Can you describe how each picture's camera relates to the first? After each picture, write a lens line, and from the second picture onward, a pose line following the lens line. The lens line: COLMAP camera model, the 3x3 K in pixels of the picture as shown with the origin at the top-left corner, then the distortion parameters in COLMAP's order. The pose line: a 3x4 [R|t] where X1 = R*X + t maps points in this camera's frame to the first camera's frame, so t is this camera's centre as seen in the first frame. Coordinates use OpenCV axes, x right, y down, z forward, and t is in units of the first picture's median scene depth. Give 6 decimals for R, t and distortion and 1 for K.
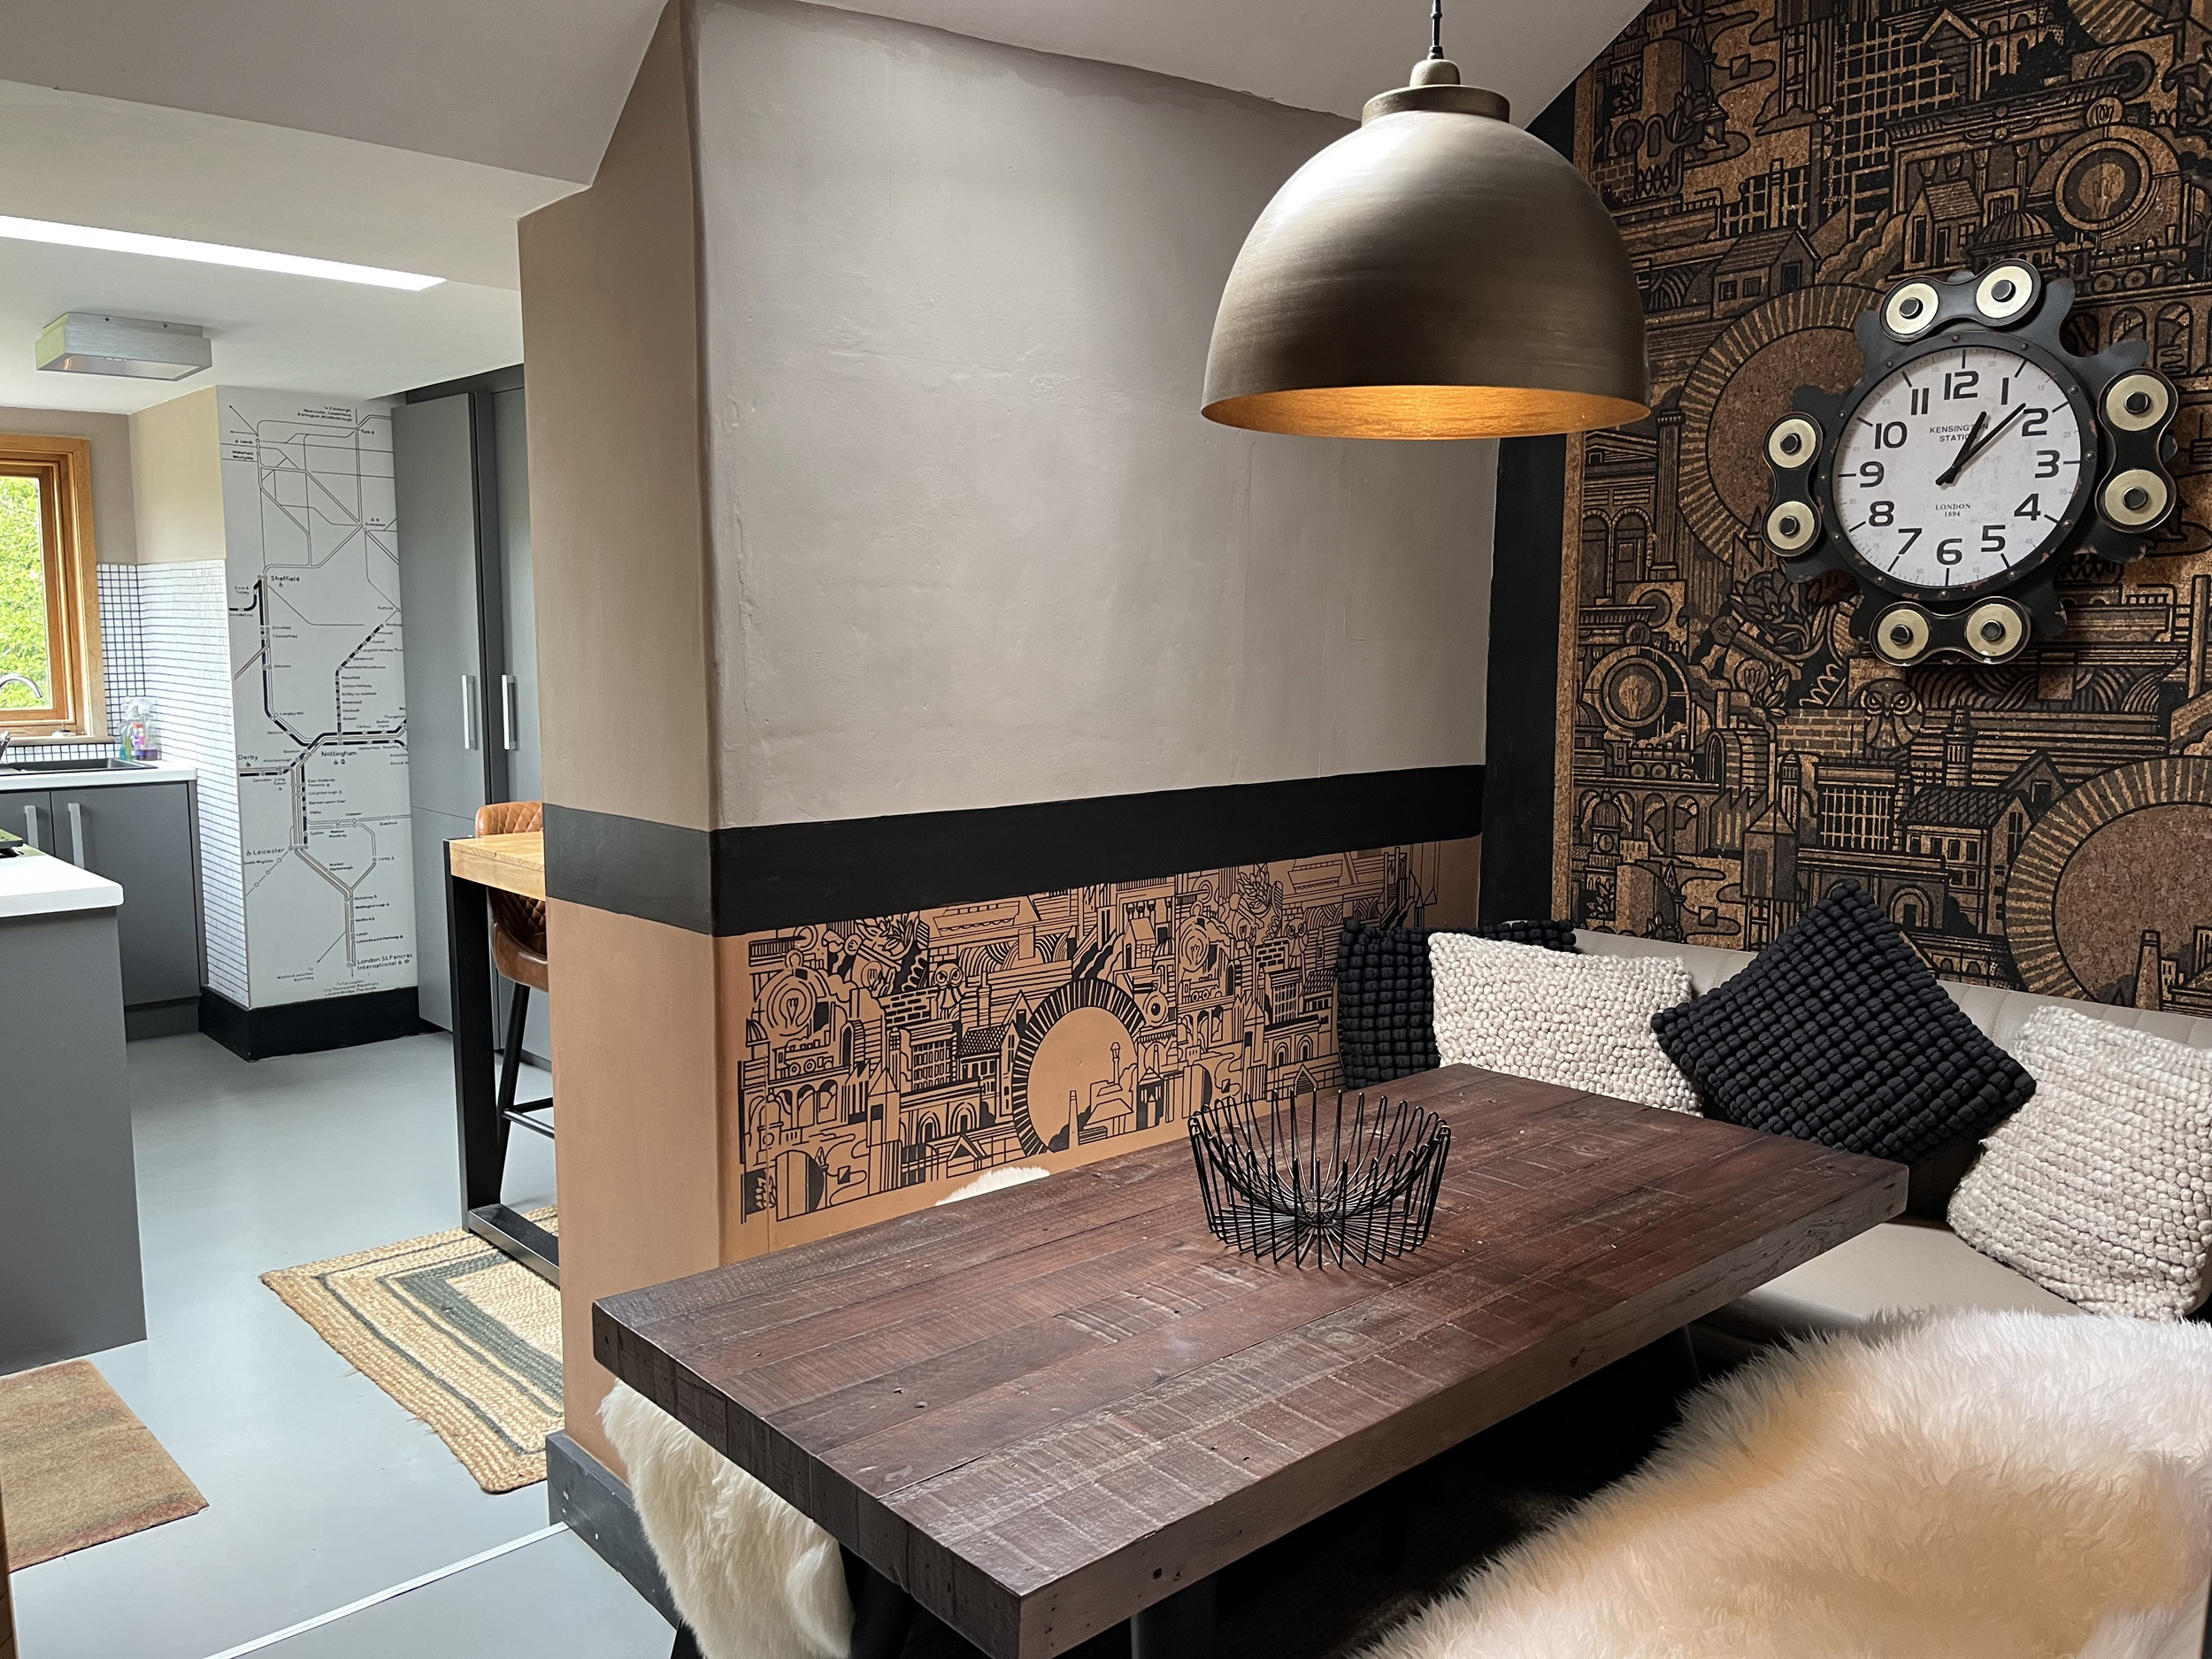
lens RADIAL K [[1669.7, 0, 1083.5], [0, 1669.7, 819.4], [0, 0, 1]] dist [0.037221, -0.077575]
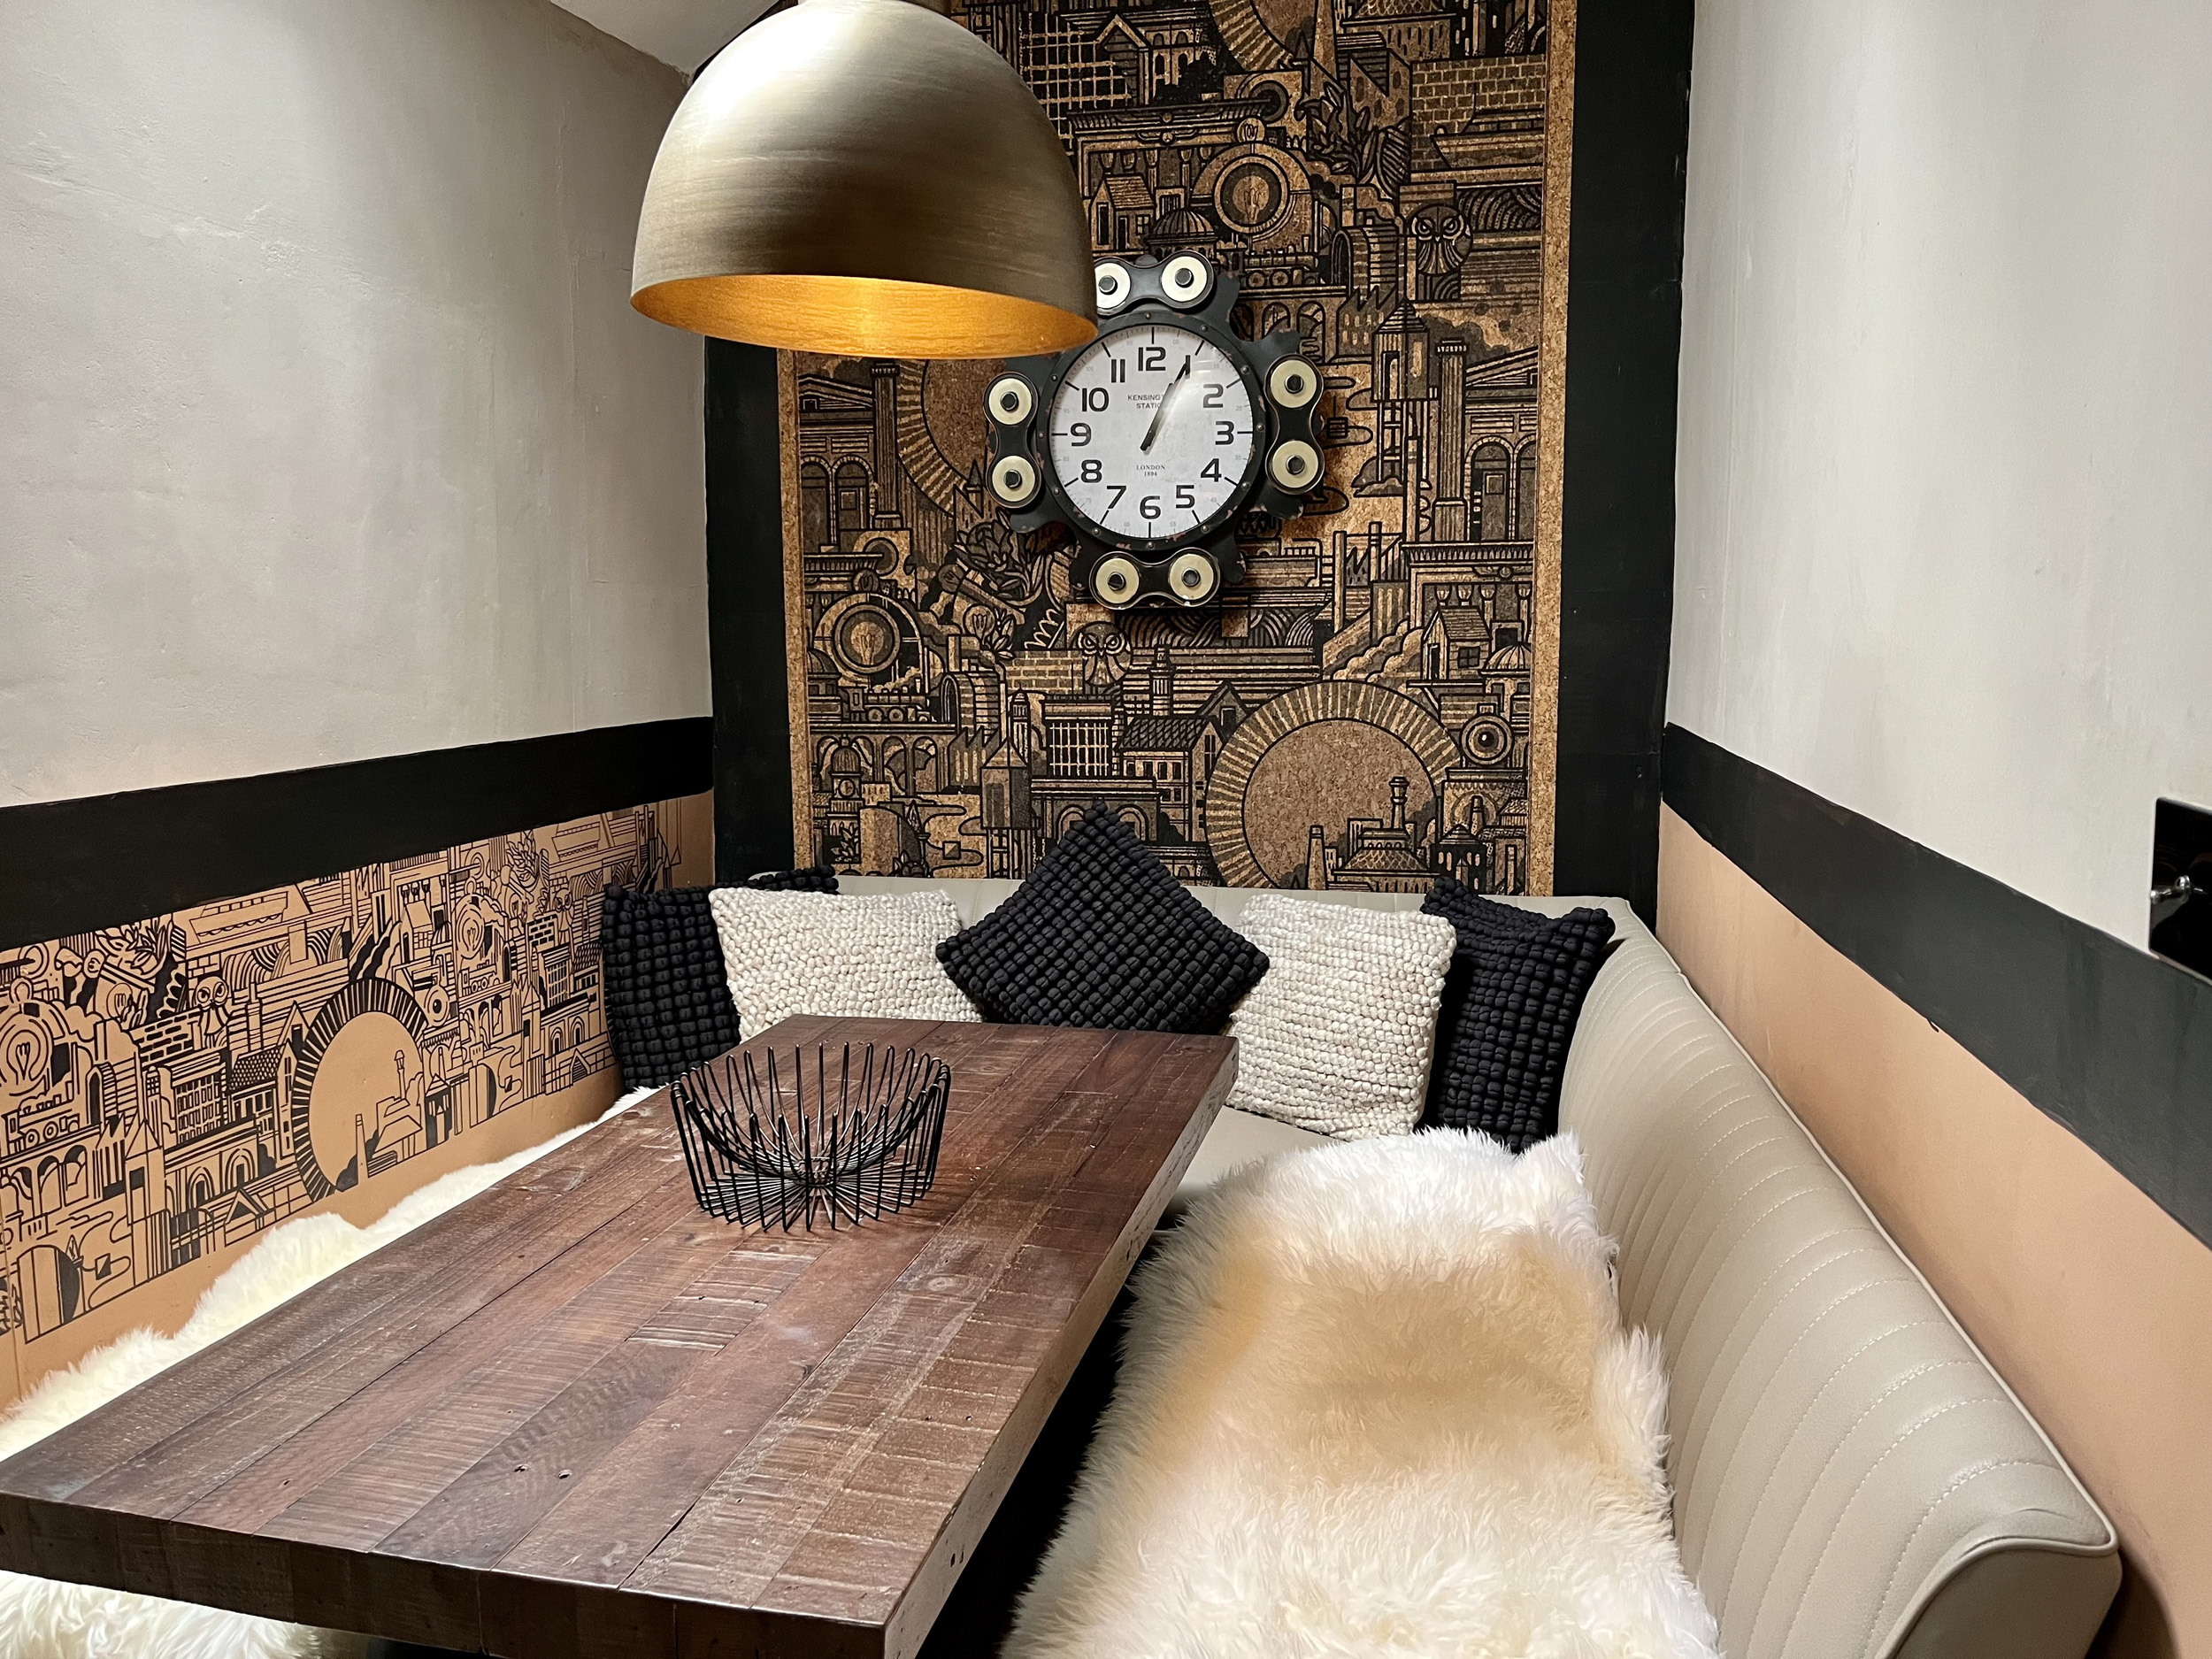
lens RADIAL K [[1669.7, 0, 1110.6], [0, 1669.7, 831.4], [0, 0, 1]] dist [0.037221, -0.077575]
pose [[0.806314, -0.074673, 0.586755, -0.183642], [0.064335, 0.997186, 0.038498, 0.013665], [-0.587978, 0.006707, 0.808849, 0.101788]]
